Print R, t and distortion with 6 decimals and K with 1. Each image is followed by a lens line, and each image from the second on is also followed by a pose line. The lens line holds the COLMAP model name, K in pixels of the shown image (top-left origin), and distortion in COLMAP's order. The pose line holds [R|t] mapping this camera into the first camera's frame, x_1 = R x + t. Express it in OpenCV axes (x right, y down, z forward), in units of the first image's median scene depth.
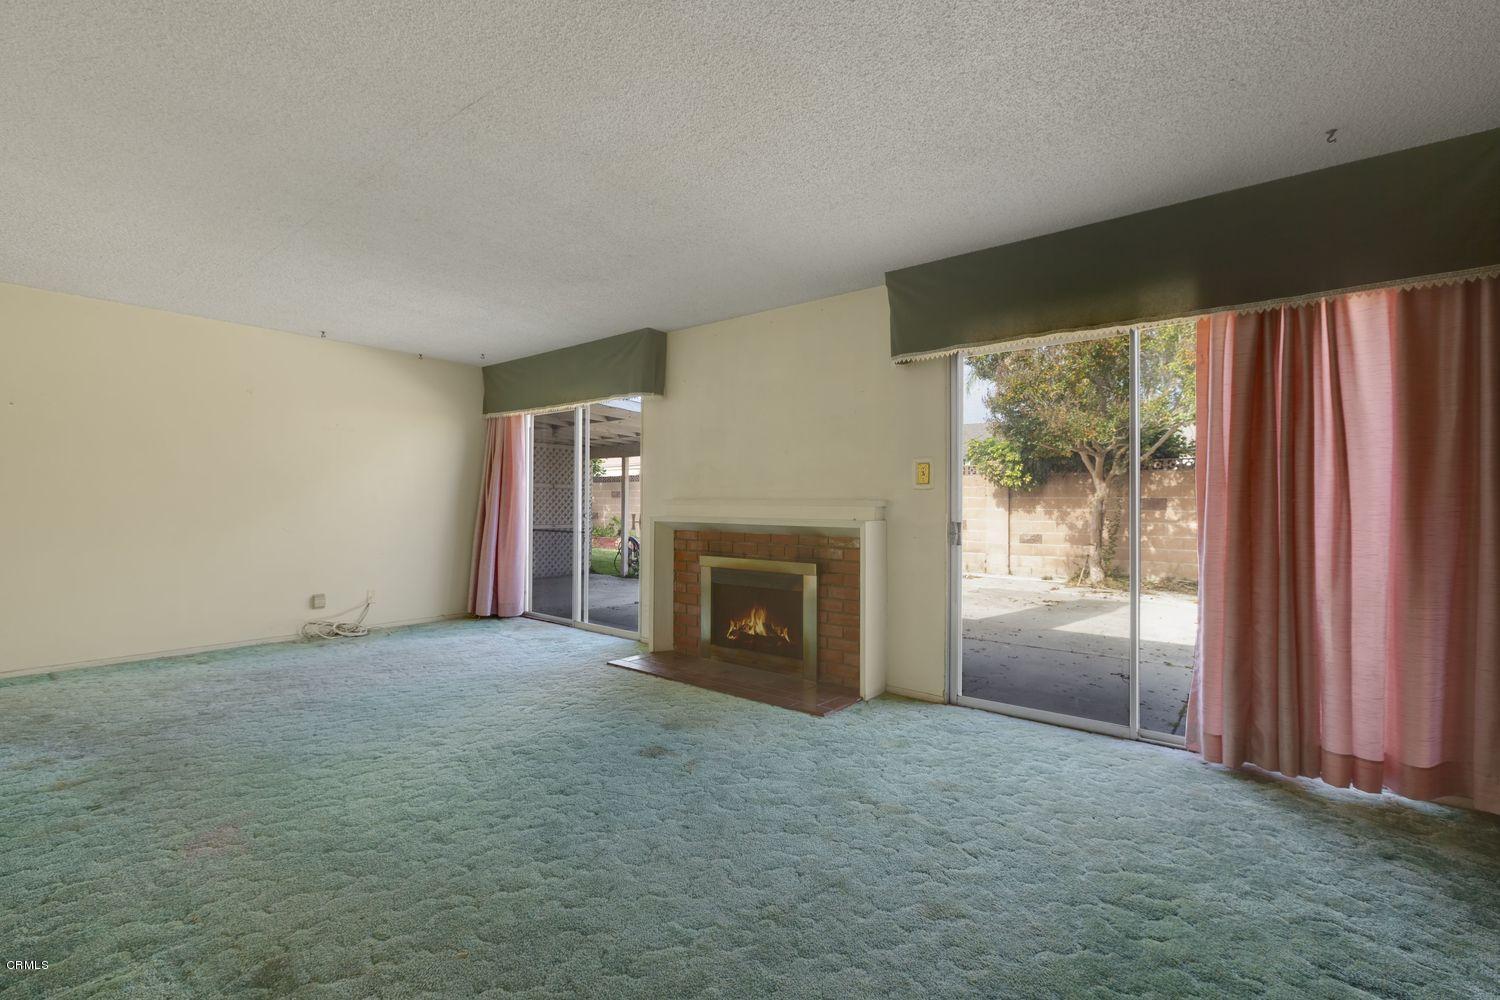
lens RADIAL K [[674.8, 0, 750.9], [0, 674.8, 504.9], [0, 0, 1]] dist [-0.017823, 0.001525]
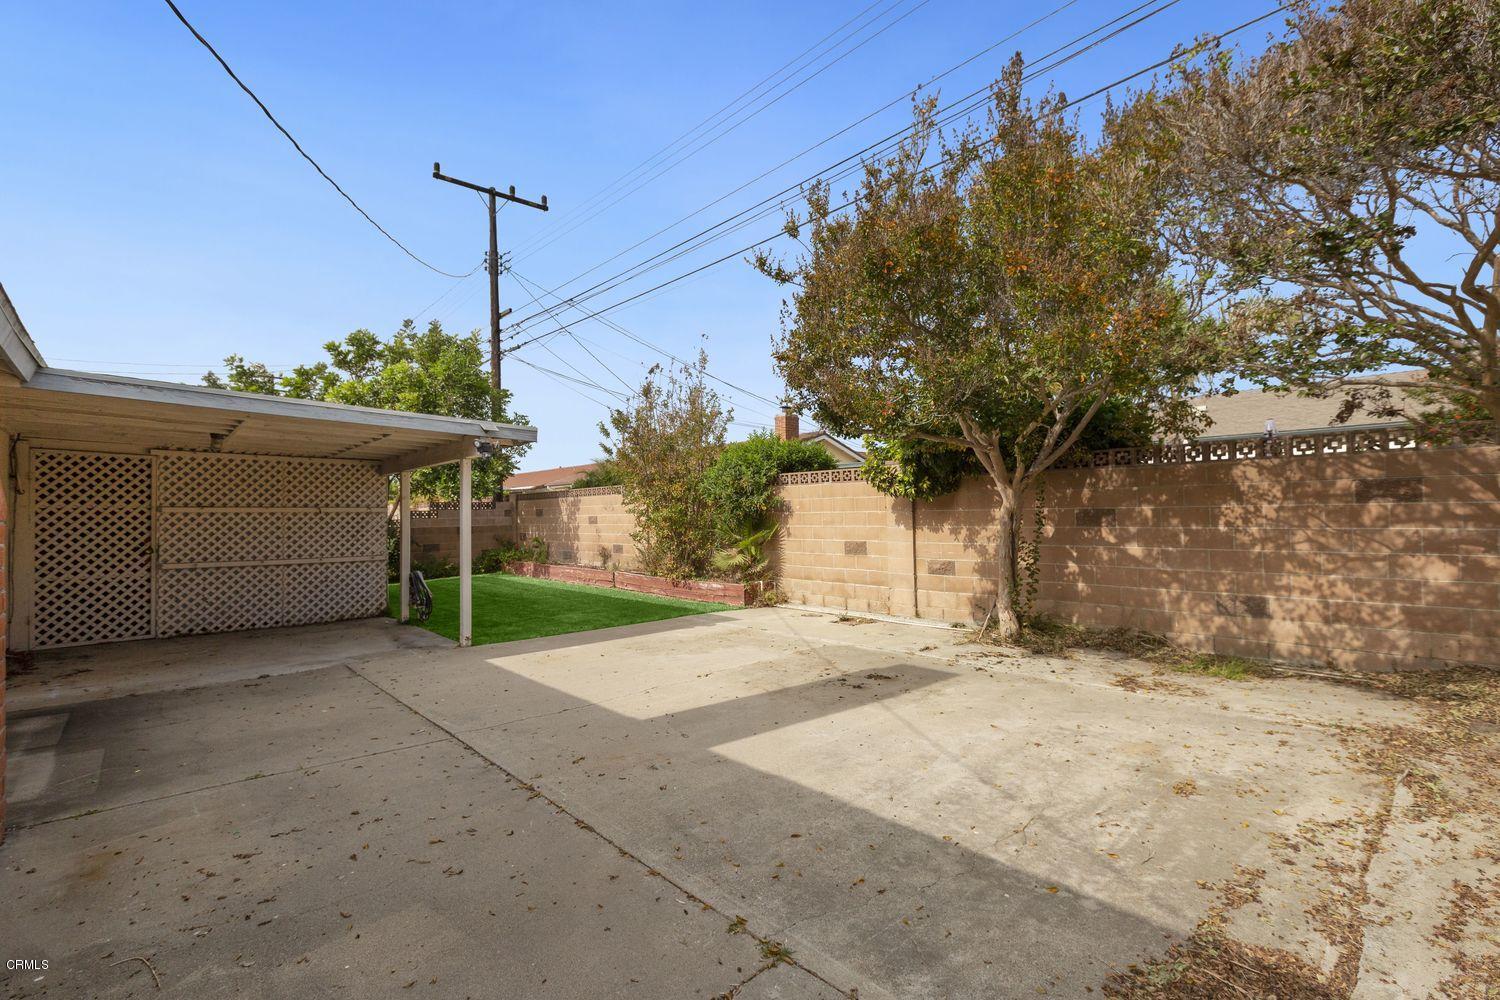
lens RADIAL K [[674.8, 0, 753.5], [0, 674.8, 501.8], [0, 0, 1]] dist [-0.017823, 0.001525]
pose [[0.993807, -0.022278, -0.108865, 0.334439], [0.019733, 0.999508, -0.024397, -0.007041], [0.109355, 0.022098, 0.993757, 0.295874]]
